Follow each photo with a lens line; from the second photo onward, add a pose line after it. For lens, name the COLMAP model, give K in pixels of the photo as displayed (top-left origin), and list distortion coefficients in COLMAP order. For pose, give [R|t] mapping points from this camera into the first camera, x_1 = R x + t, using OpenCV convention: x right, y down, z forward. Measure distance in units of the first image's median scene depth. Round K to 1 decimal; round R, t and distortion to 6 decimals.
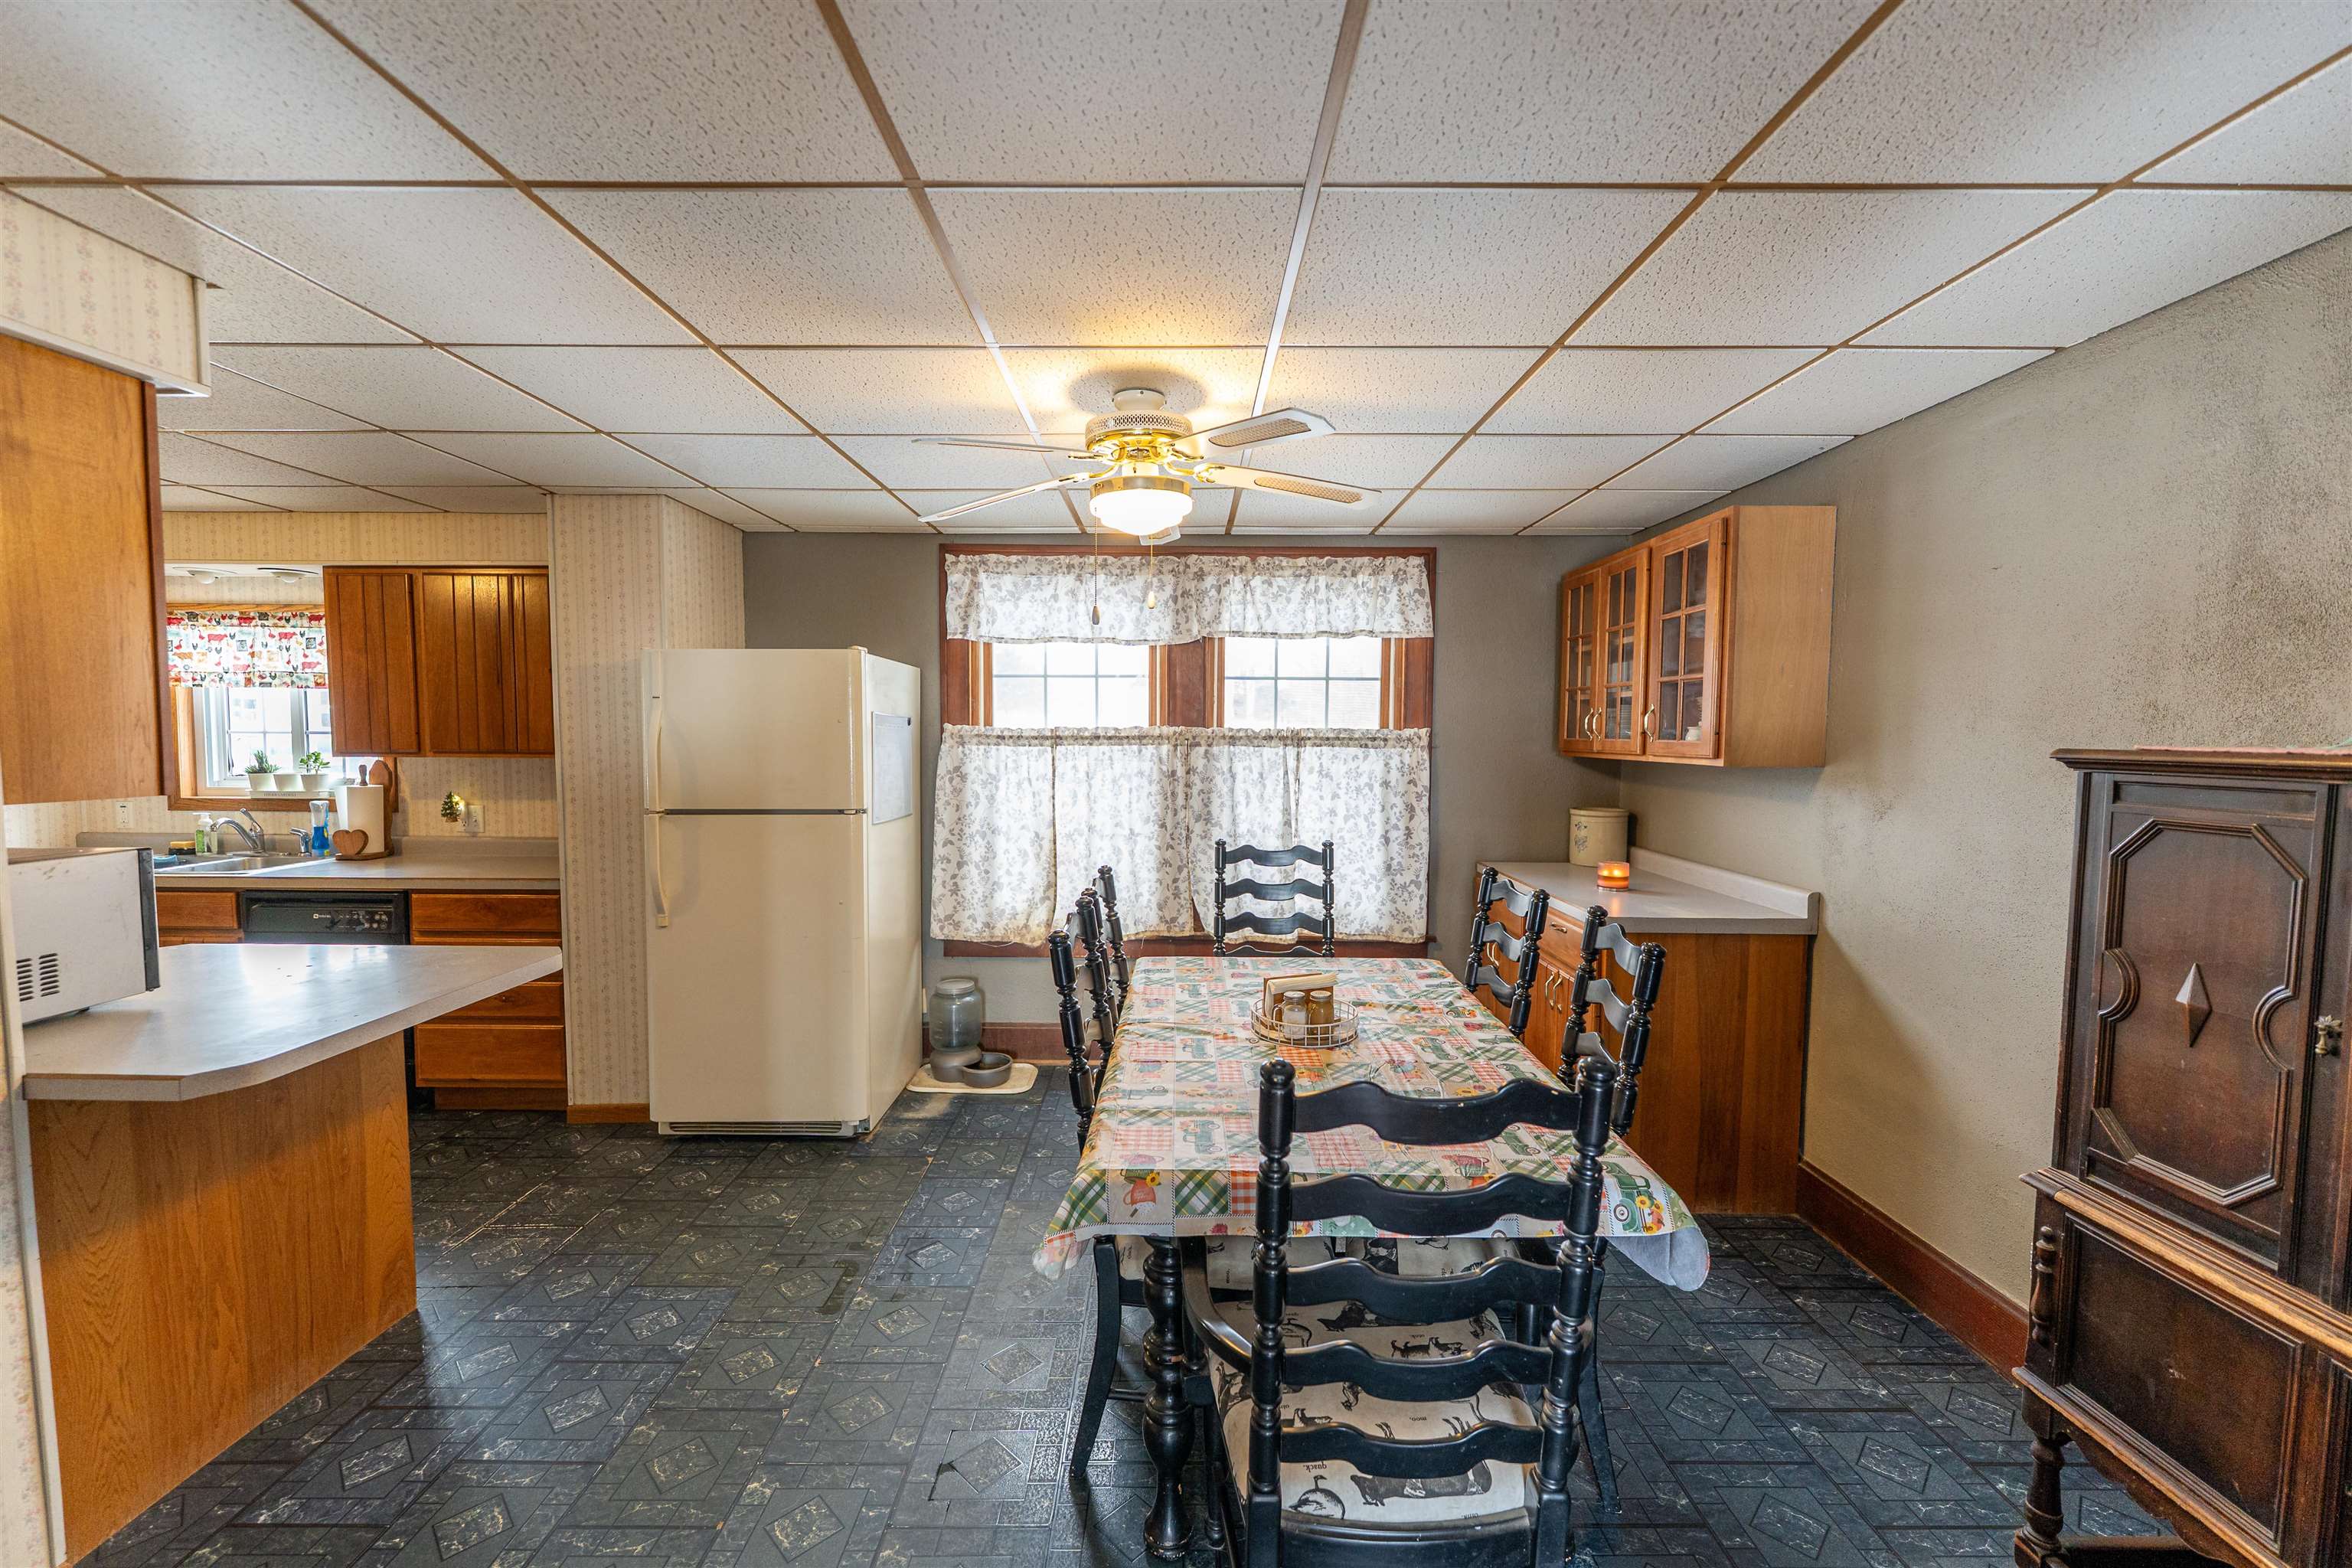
lens RADIAL K [[953.3, 0, 1171.7], [0, 953.3, 789.1], [0, 0, 1]] dist [-0.000957, -0.000605]
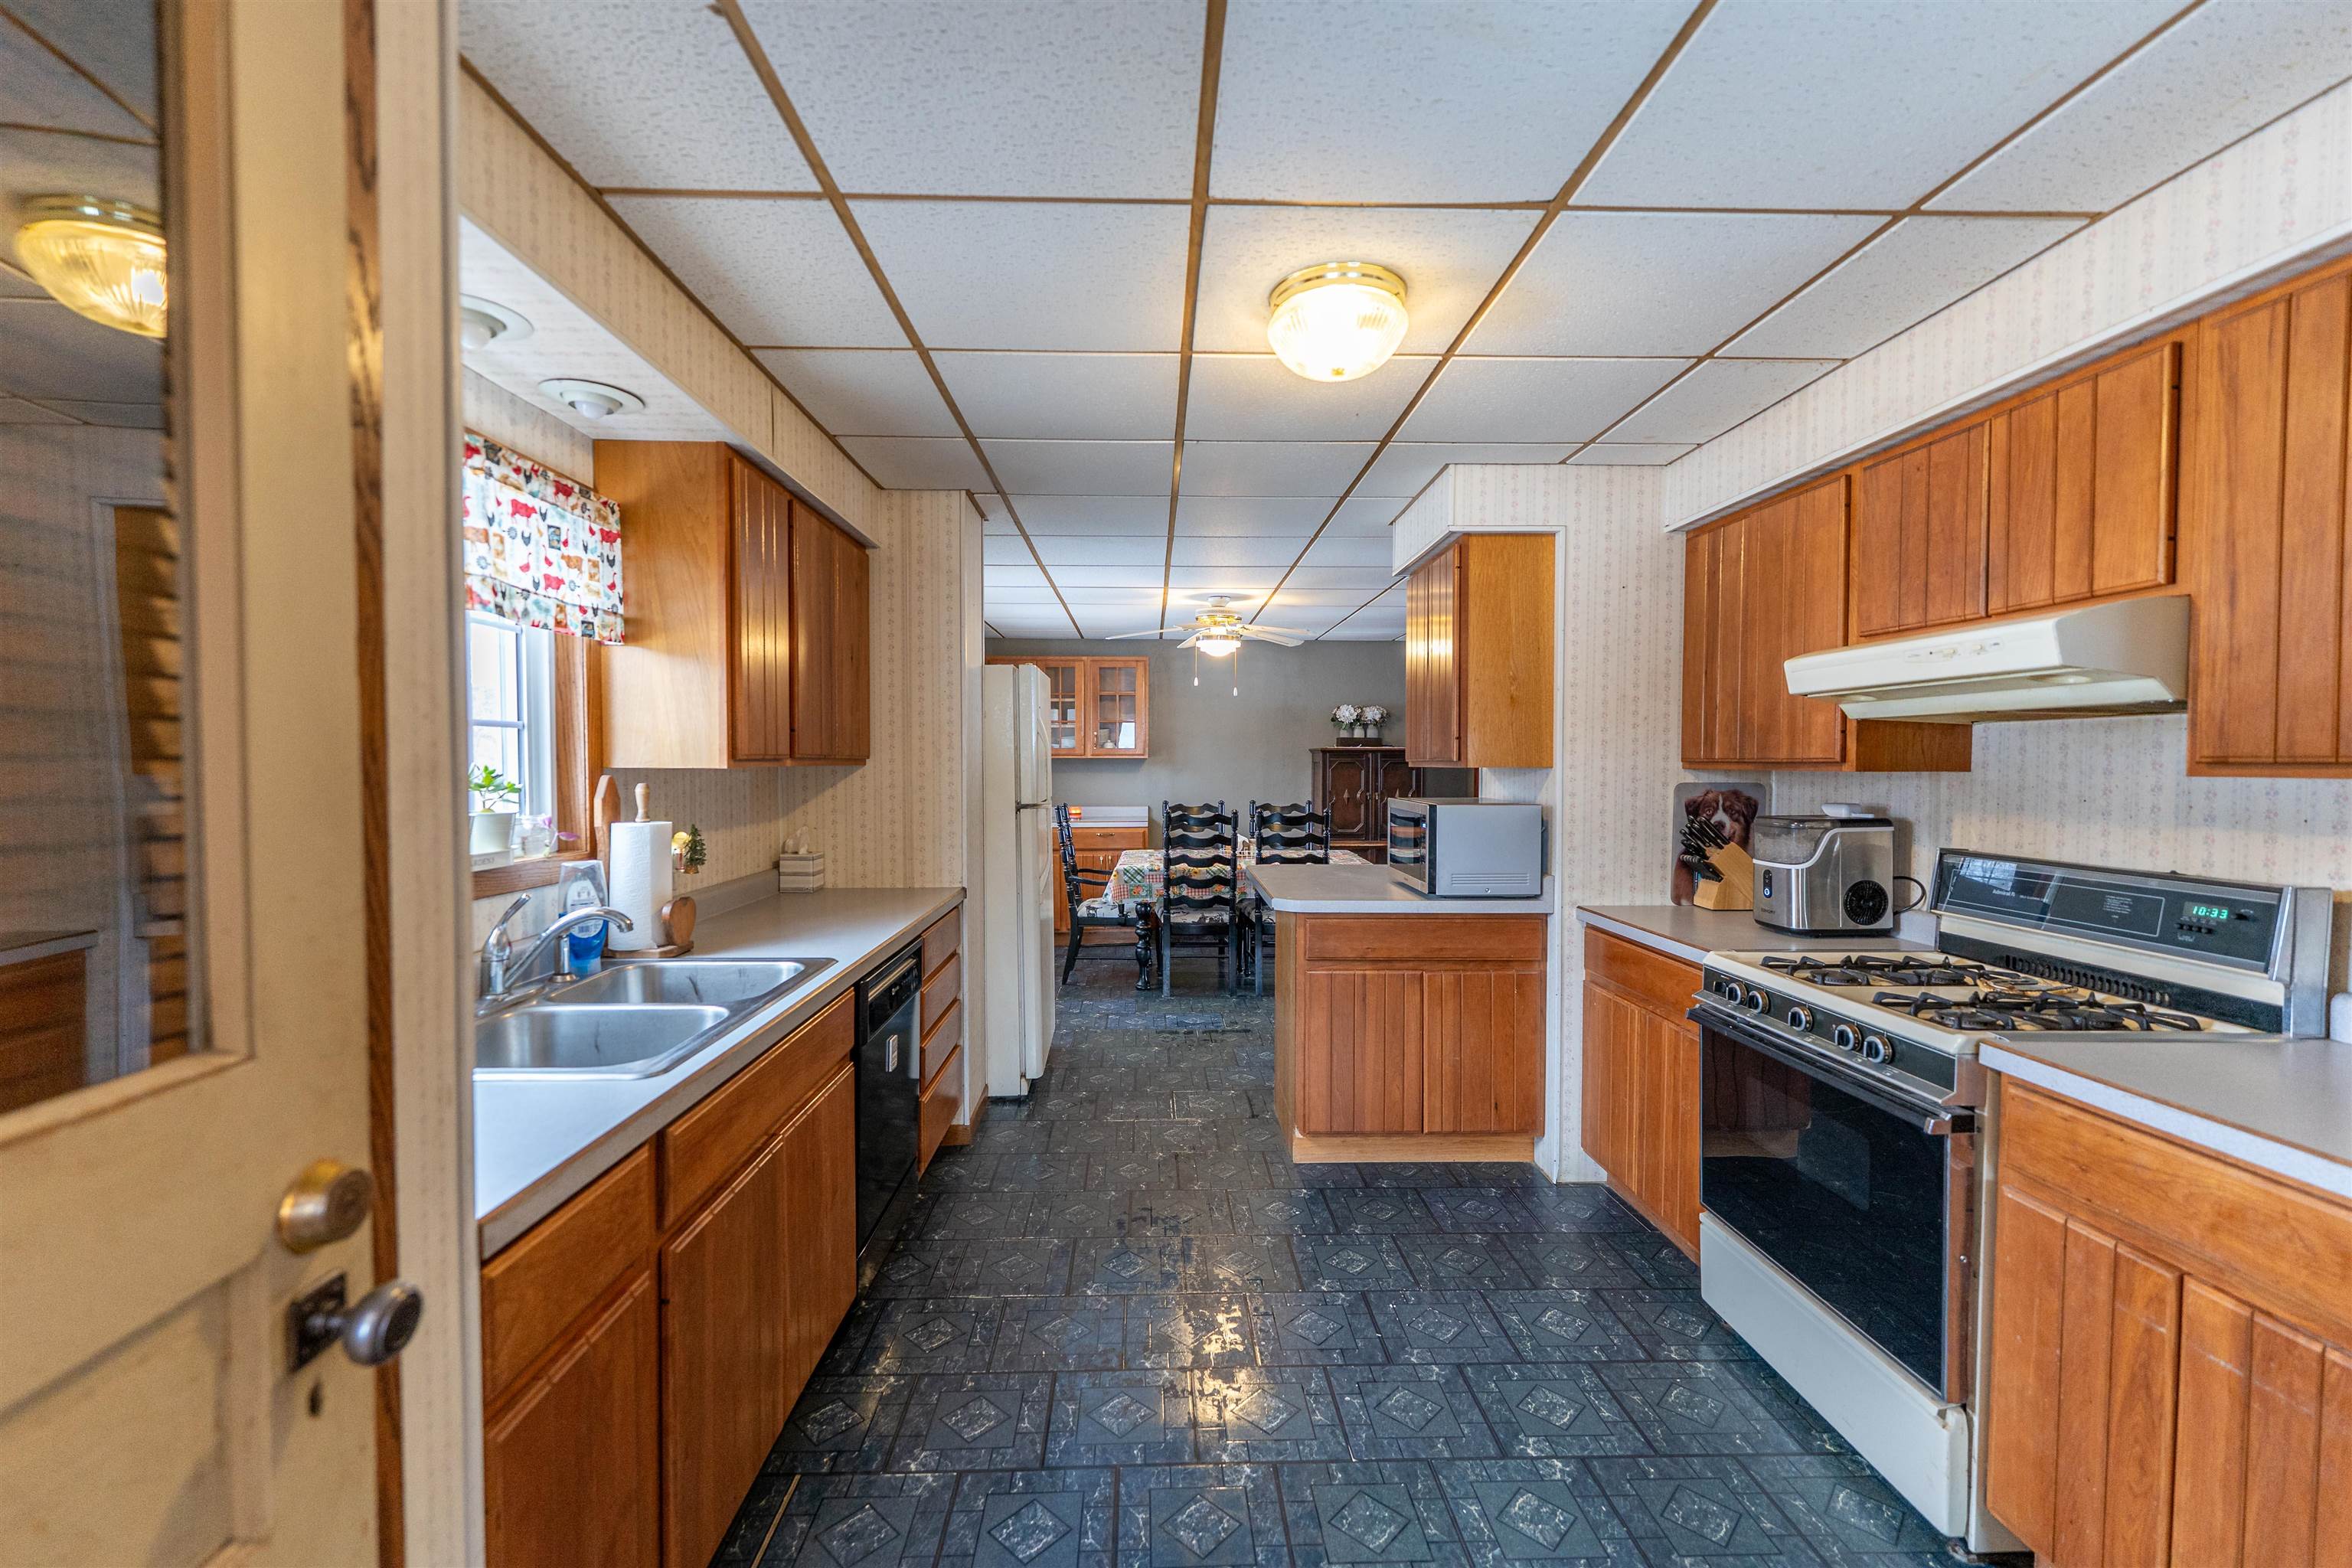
lens RADIAL K [[980.1, 0, 1187.9], [0, 980.1, 790.1], [0, 0, 1]] dist [0.002338, -0.000043]
pose [[-0.044578, -0.037796, 0.998291, -1.458489], [0.059864, 0.997387, 0.040435, -0.026882], [-0.997211, 0.061564, -0.042199, 0.727090]]
